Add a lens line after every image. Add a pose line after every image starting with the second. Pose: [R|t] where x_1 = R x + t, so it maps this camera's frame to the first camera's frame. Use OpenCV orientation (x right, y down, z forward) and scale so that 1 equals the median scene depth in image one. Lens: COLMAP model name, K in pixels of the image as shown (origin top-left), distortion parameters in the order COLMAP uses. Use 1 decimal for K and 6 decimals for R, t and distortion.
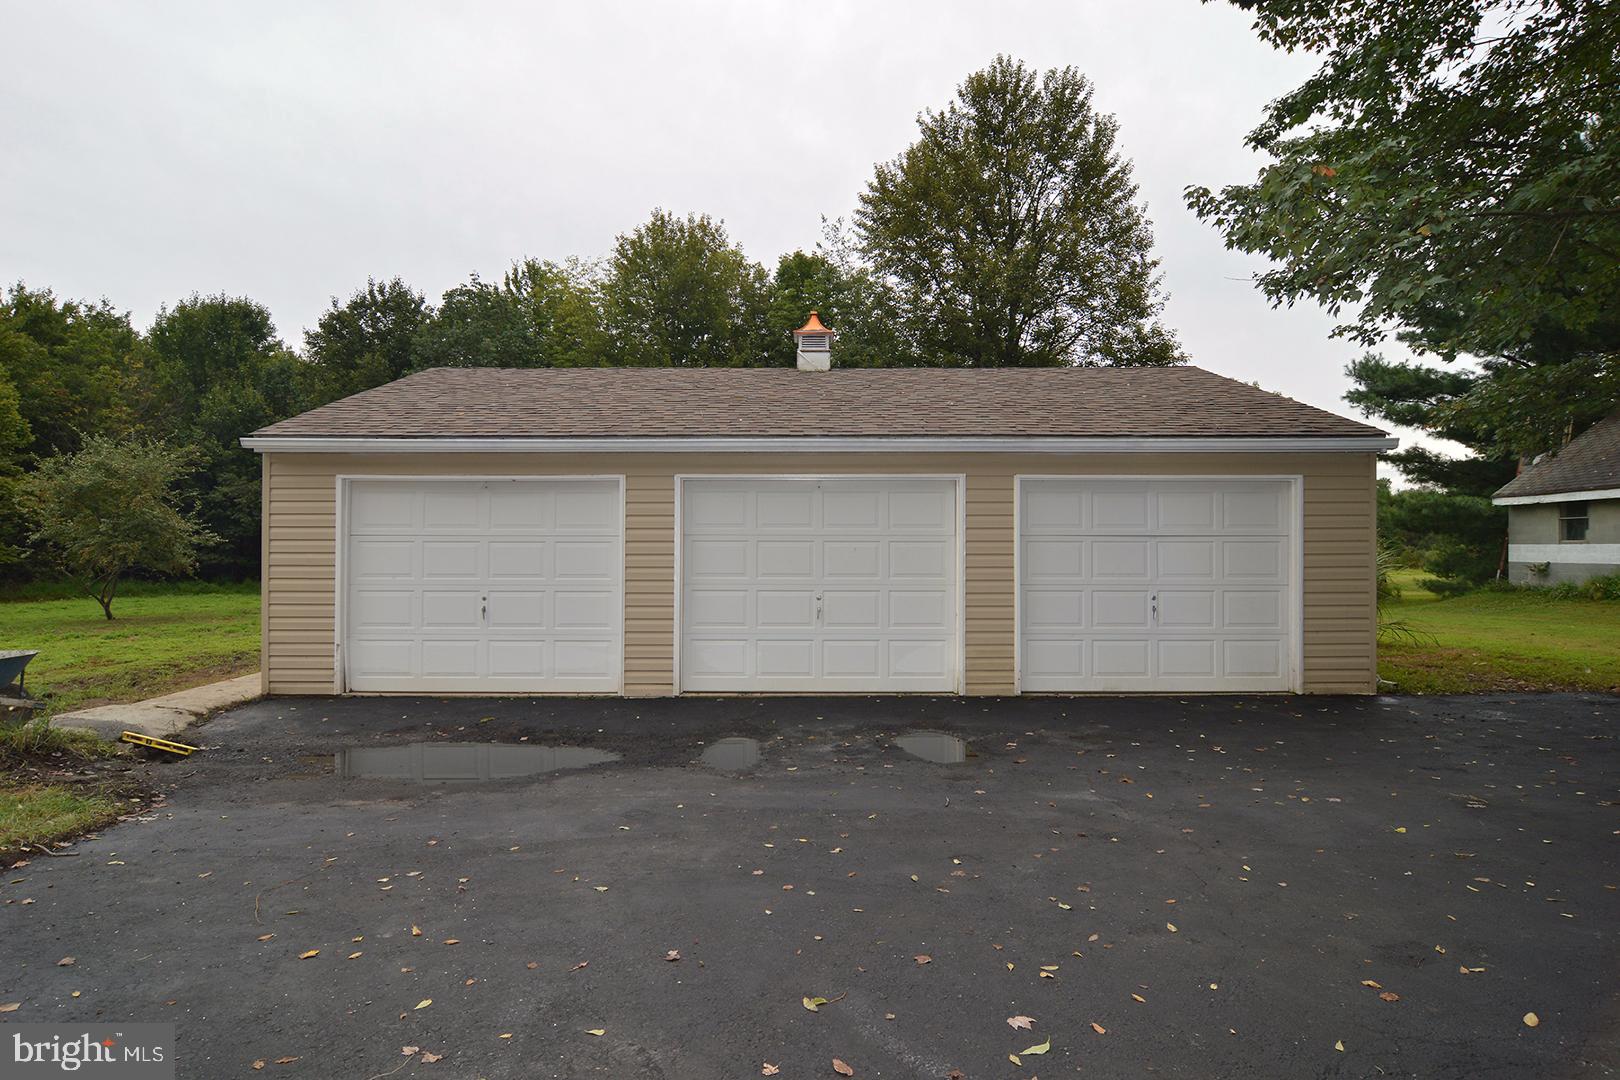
lens RADIAL K [[880.8, 0, 807.5], [0, 880.8, 547.2], [0, 0, 1]] dist [-0.005501, -0.010146]
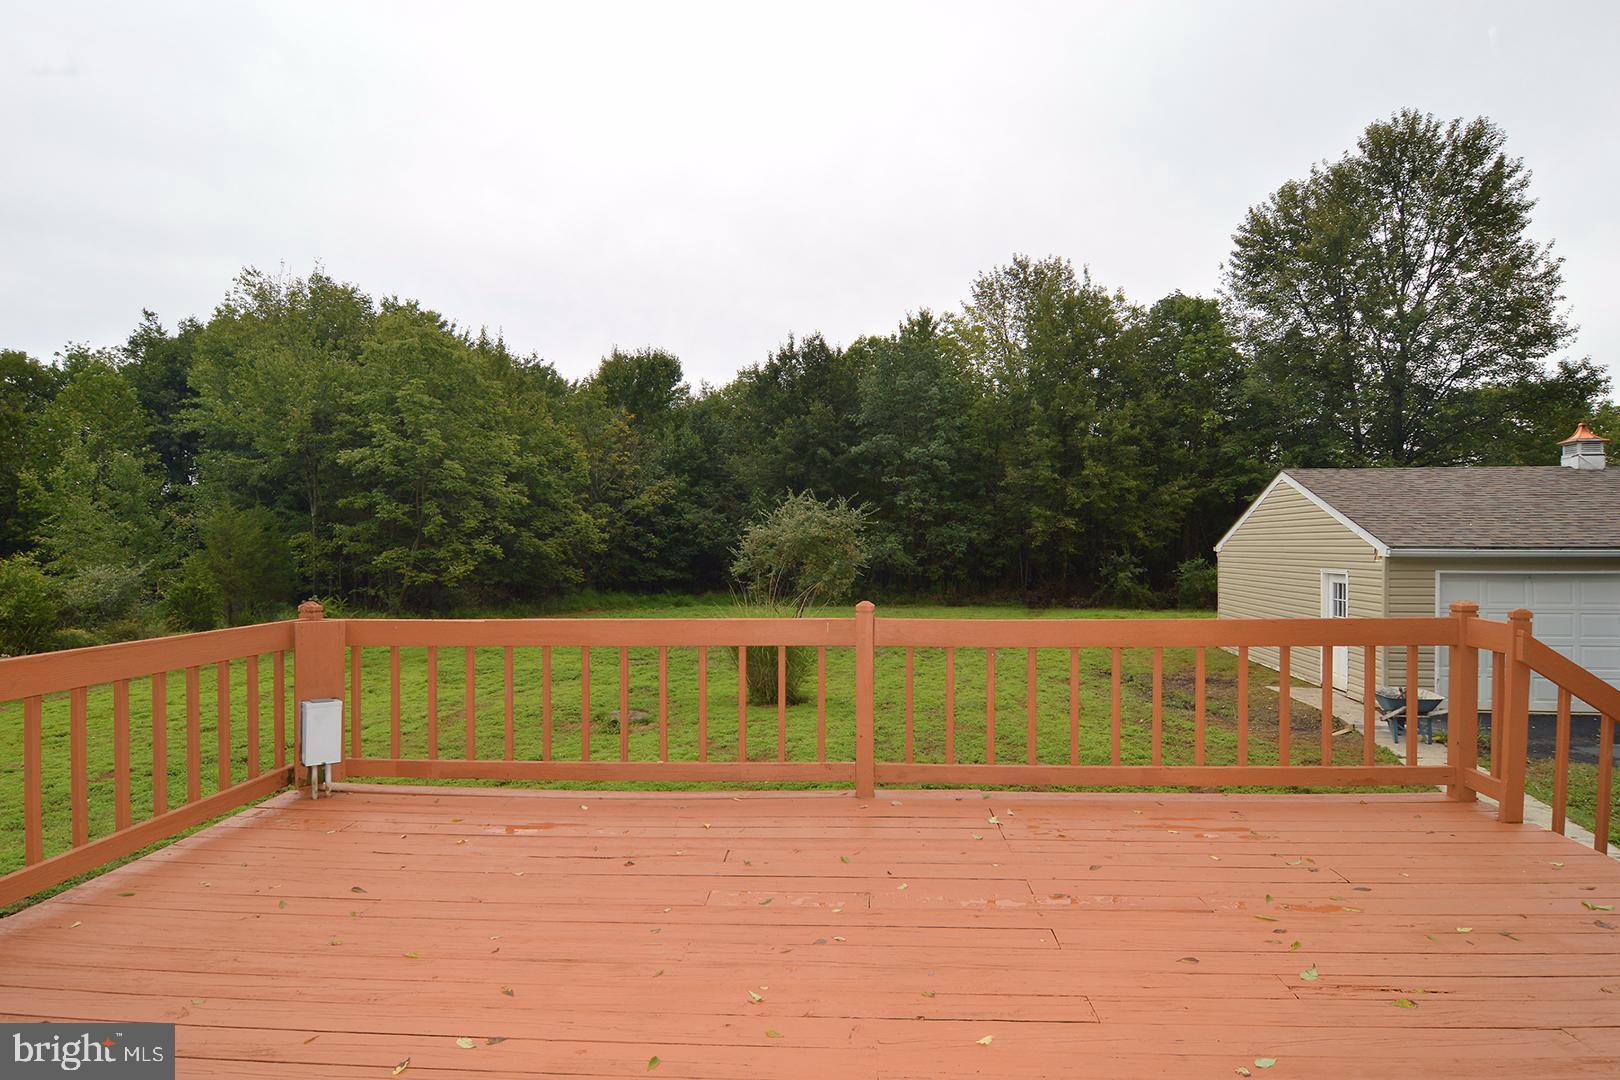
lens RADIAL K [[880.8, 0, 807.5], [0, 880.8, 547.2], [0, 0, 1]] dist [-0.005501, -0.010146]
pose [[0.987434, -0.002307, -0.158013, -0.290127], [0.003328, 0.999975, 0.006199, -0.028680], [0.157995, -0.006647, 0.987418, -0.150917]]
